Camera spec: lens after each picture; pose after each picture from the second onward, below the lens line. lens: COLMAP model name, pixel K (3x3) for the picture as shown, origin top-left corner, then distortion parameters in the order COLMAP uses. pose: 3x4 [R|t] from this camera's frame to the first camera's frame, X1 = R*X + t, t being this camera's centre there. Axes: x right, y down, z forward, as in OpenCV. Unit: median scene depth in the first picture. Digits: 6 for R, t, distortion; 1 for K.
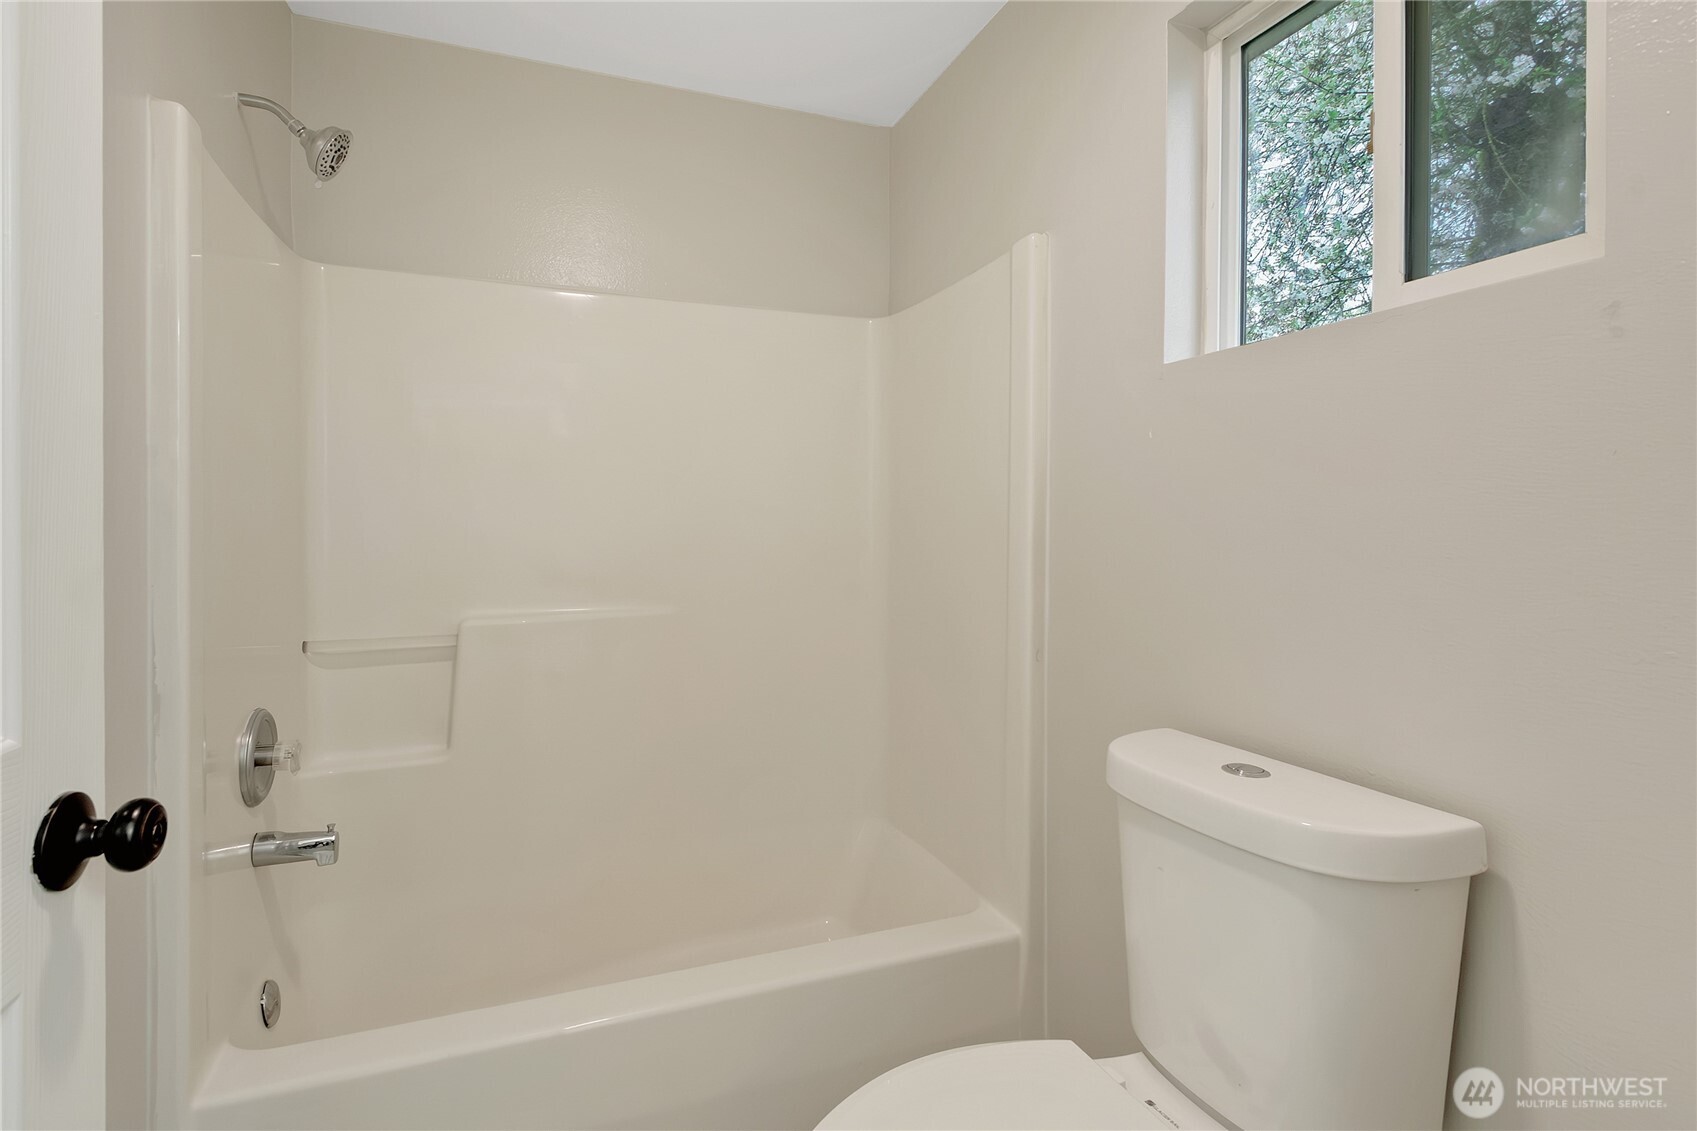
lens RADIAL K [[797.4, 0, 836.9], [0, 797.4, 532.3], [0, 0, 1]] dist [0.003830, 0.000701]
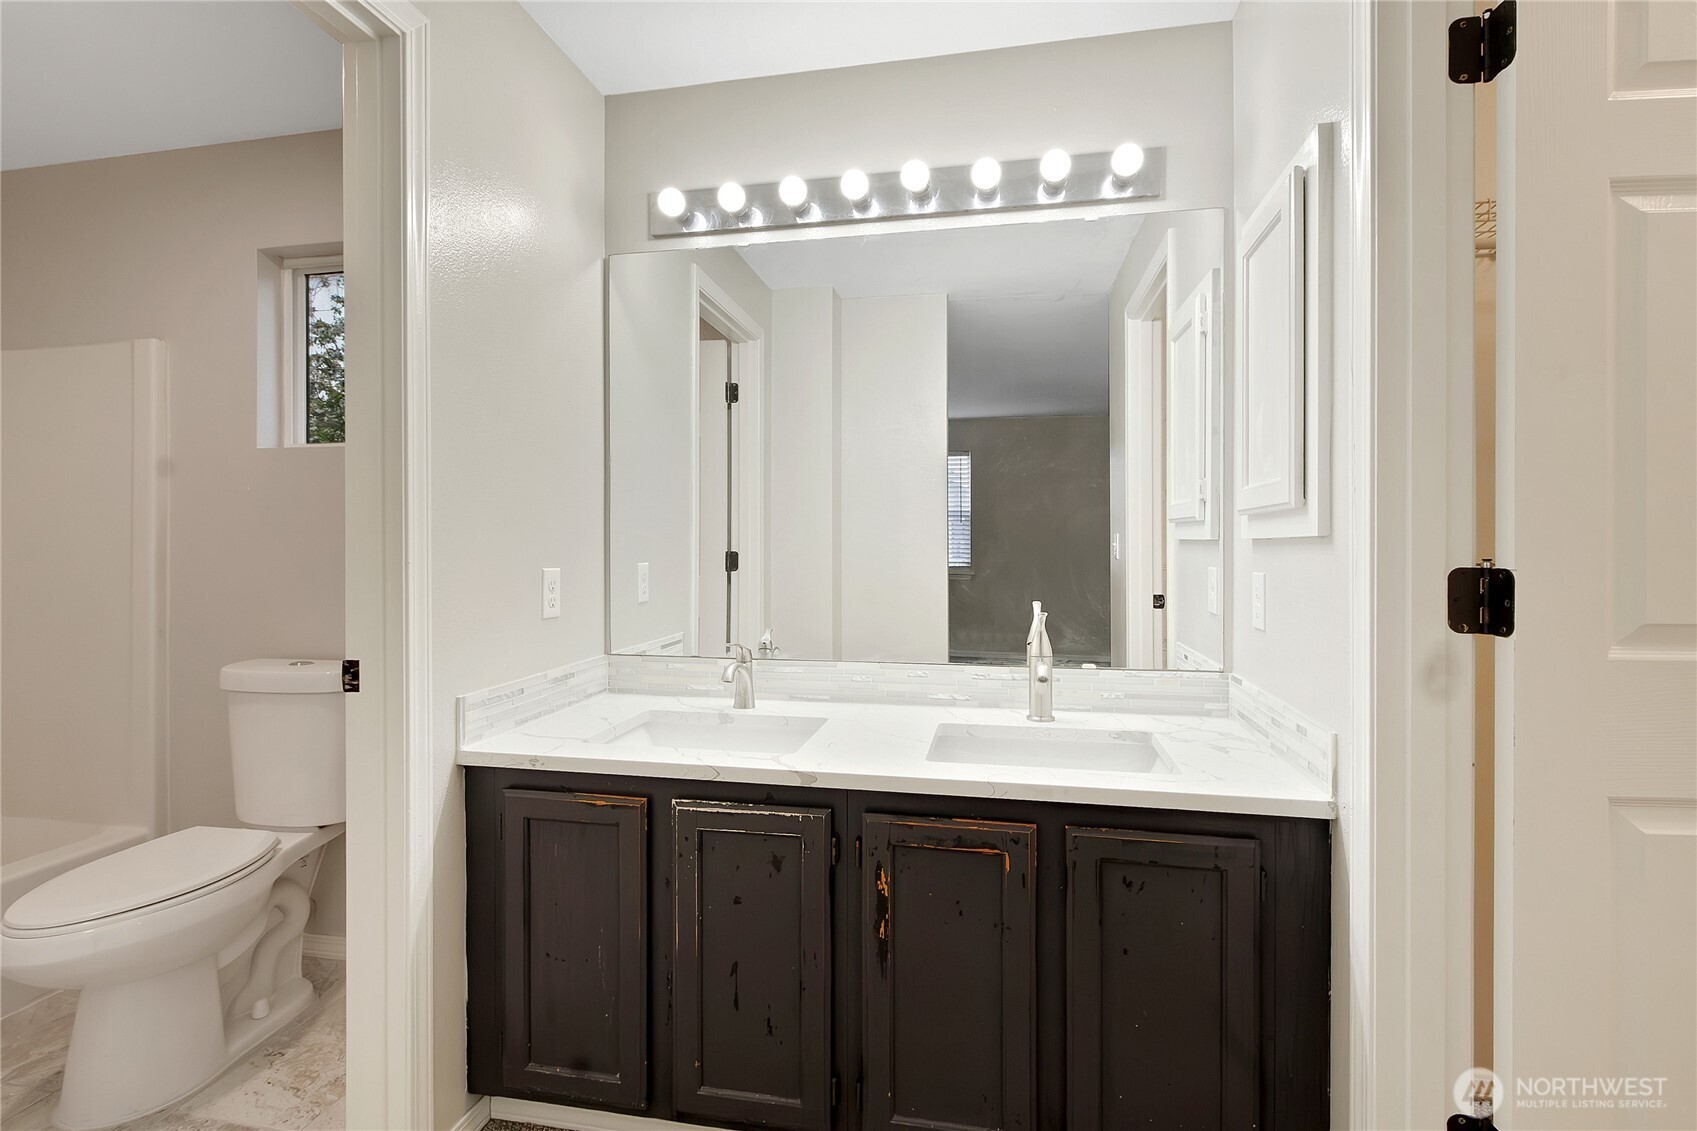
lens RADIAL K [[797.4, 0, 836.9], [0, 797.4, 532.3], [0, 0, 1]] dist [0.003830, 0.000701]
pose [[0.554346, -0.006699, 0.832259, -0.331661], [0.010478, 0.999945, 0.001069, -0.014067], [-0.832220, 0.008128, 0.554386, -0.991835]]
